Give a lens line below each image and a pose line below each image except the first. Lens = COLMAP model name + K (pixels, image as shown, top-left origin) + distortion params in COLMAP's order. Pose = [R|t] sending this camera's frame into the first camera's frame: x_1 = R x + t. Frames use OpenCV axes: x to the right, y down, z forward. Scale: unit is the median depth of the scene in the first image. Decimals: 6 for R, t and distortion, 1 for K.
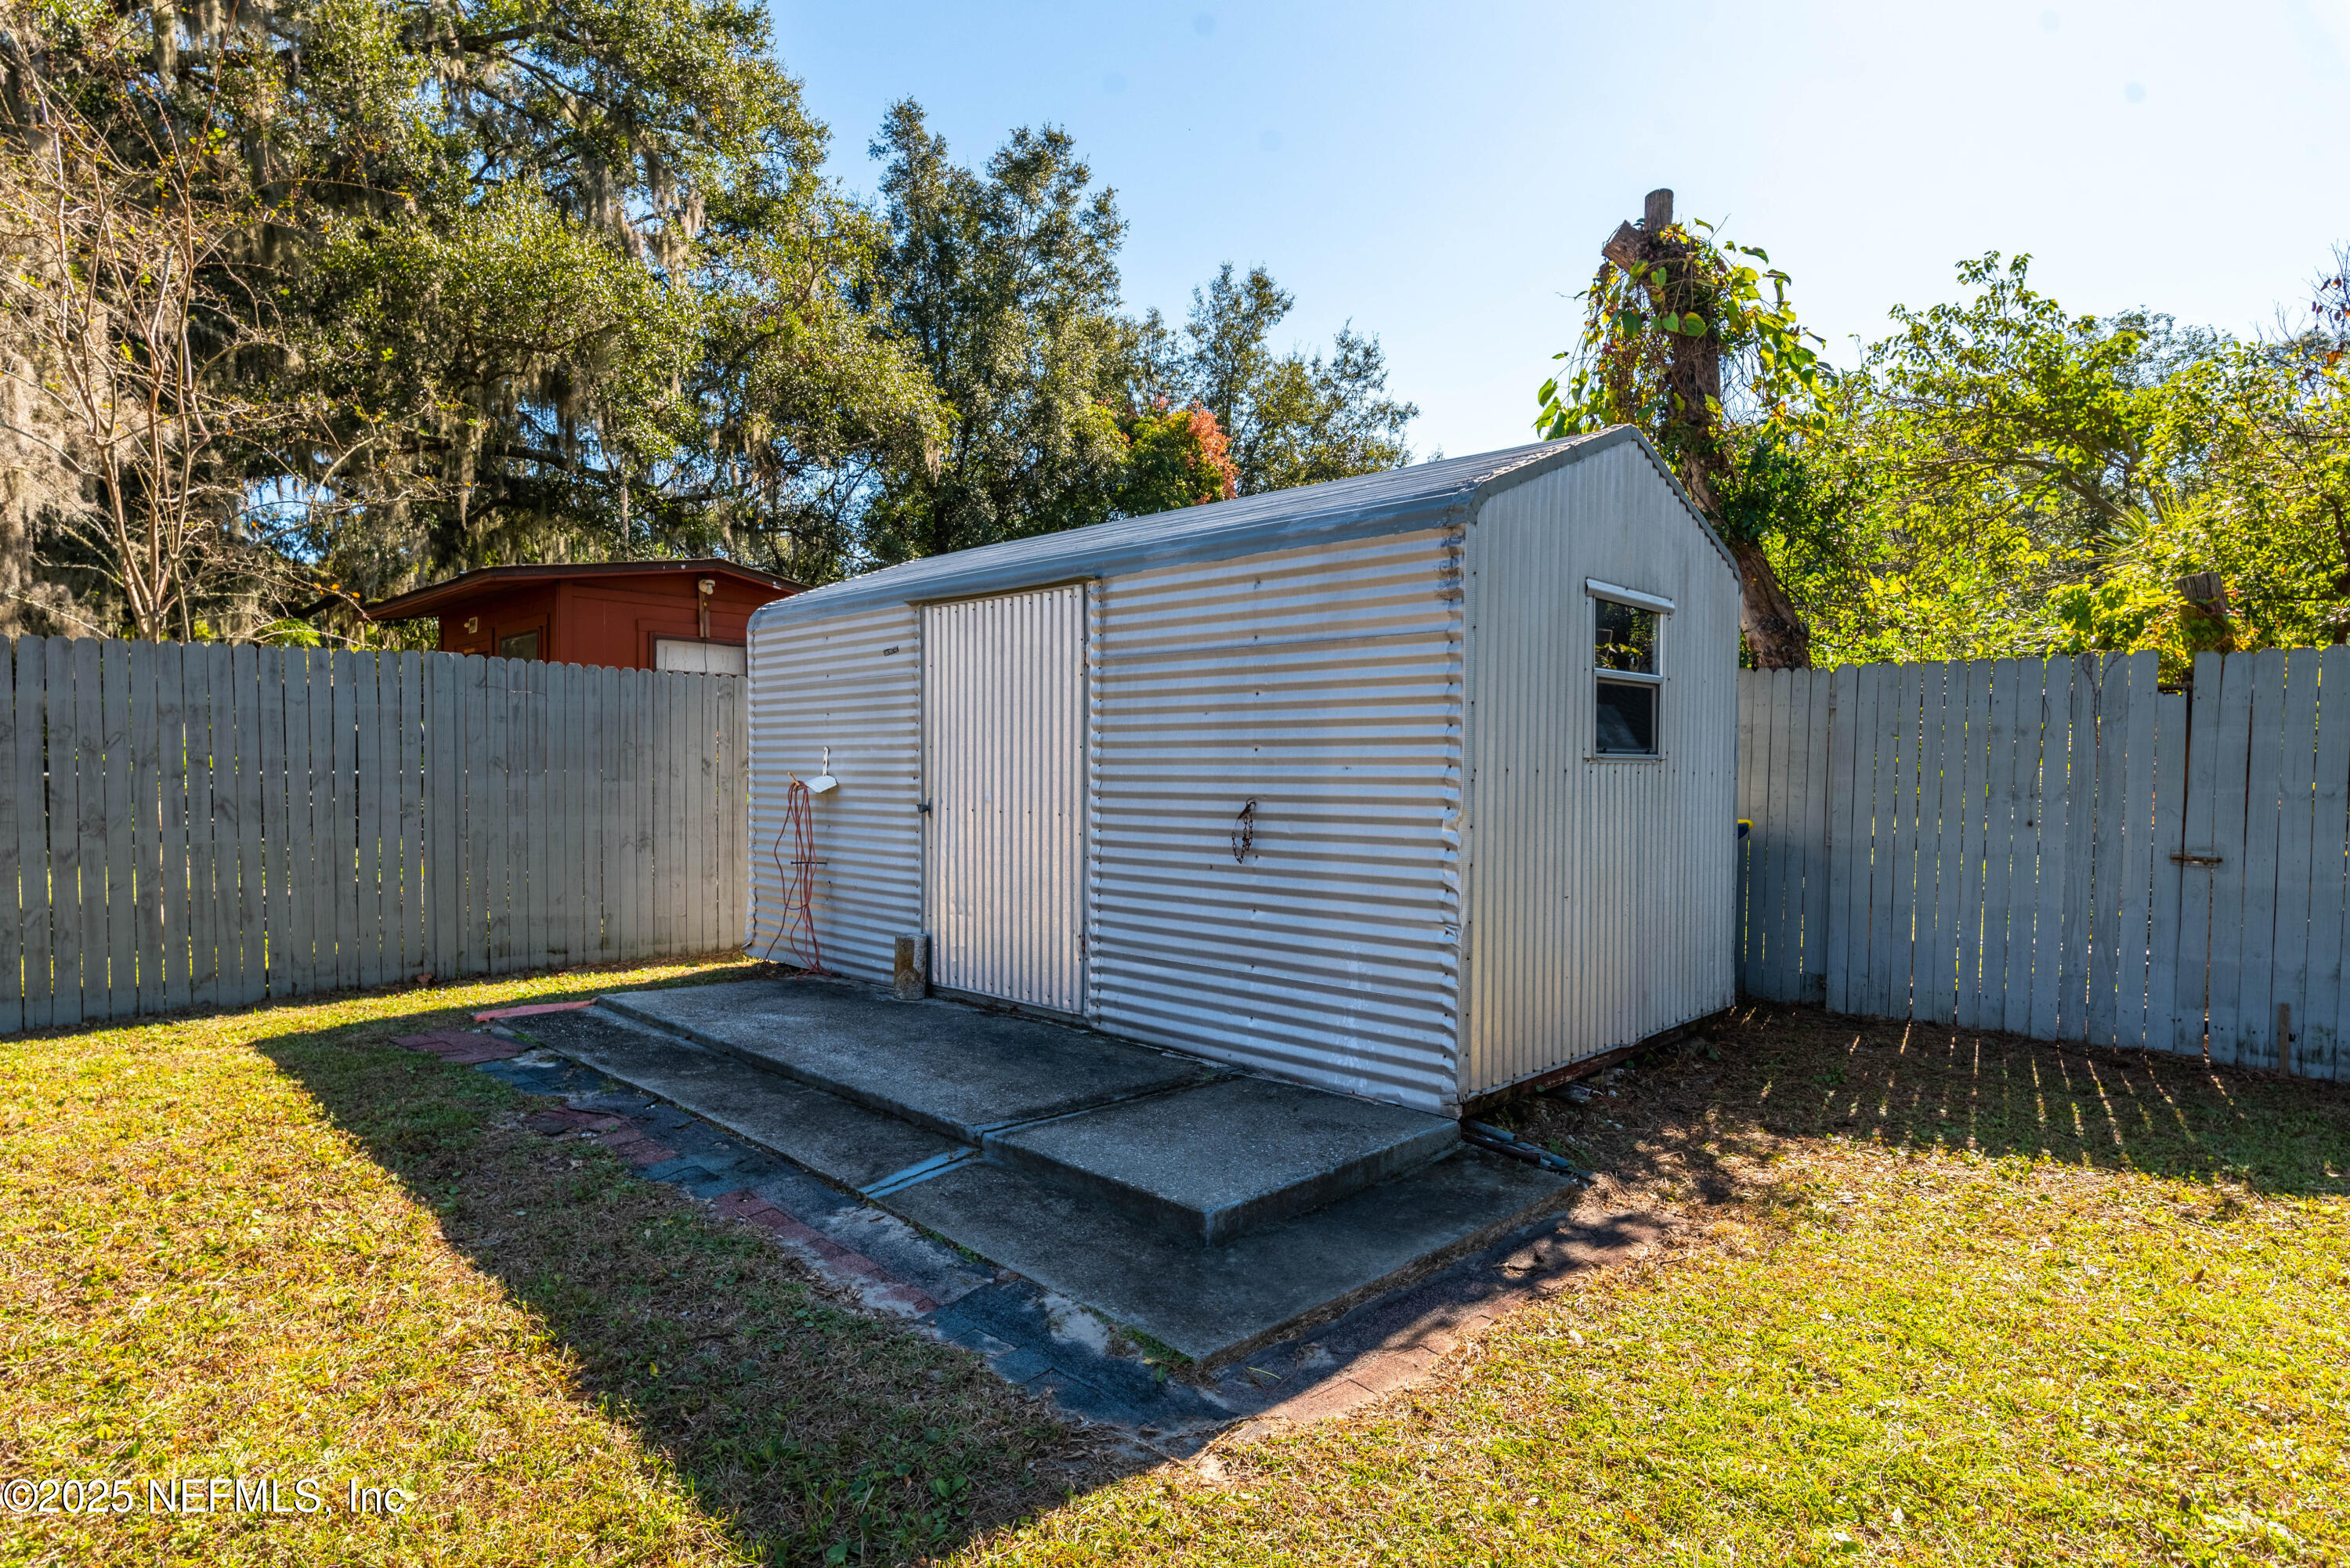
lens RADIAL K [[1251.5, 0, 1162.1], [0, 1251.5, 804.1], [0, 0, 1]] dist [-0.001333, -0.001459]
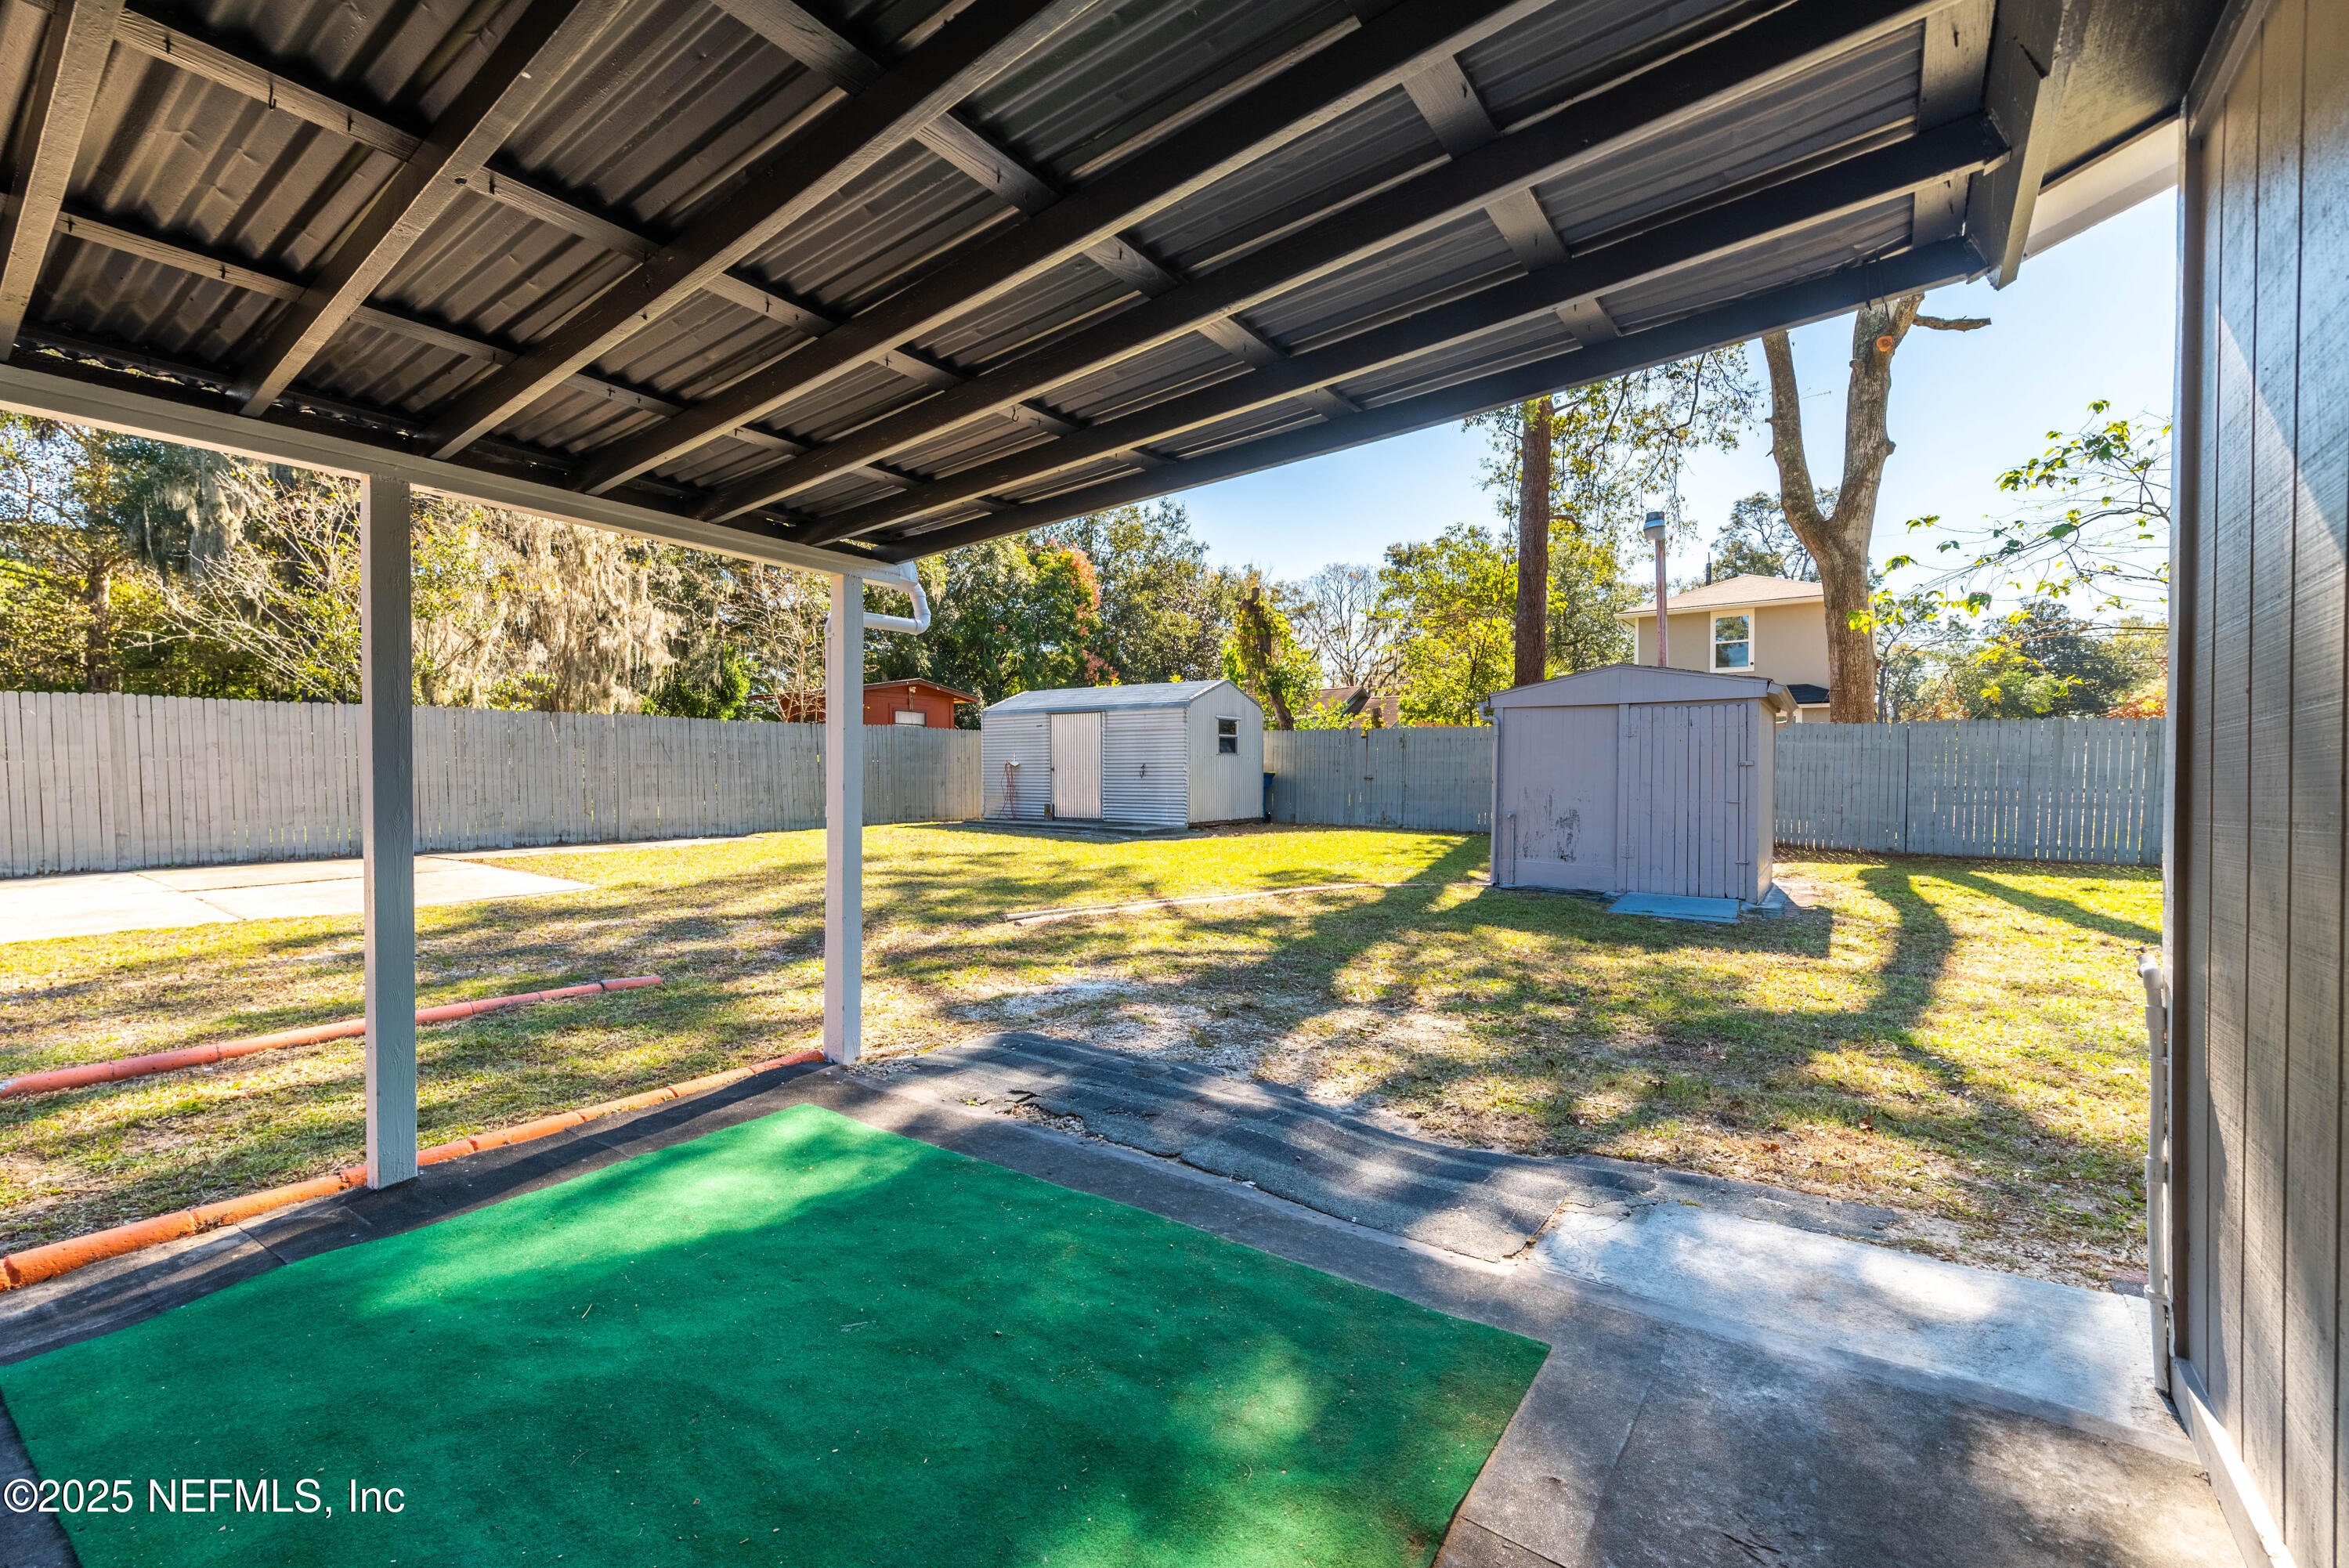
lens RADIAL K [[1008.6, 0, 1161.7], [0, 1008.6, 791.0], [0, 0, 1]] dist [0.002684, 0.000078]
pose [[0.990335, -0.009044, 0.138398, -0.051828], [0.010307, 0.999912, -0.008406, 0.017285], [-0.138310, 0.009752, 0.990341, -0.361690]]
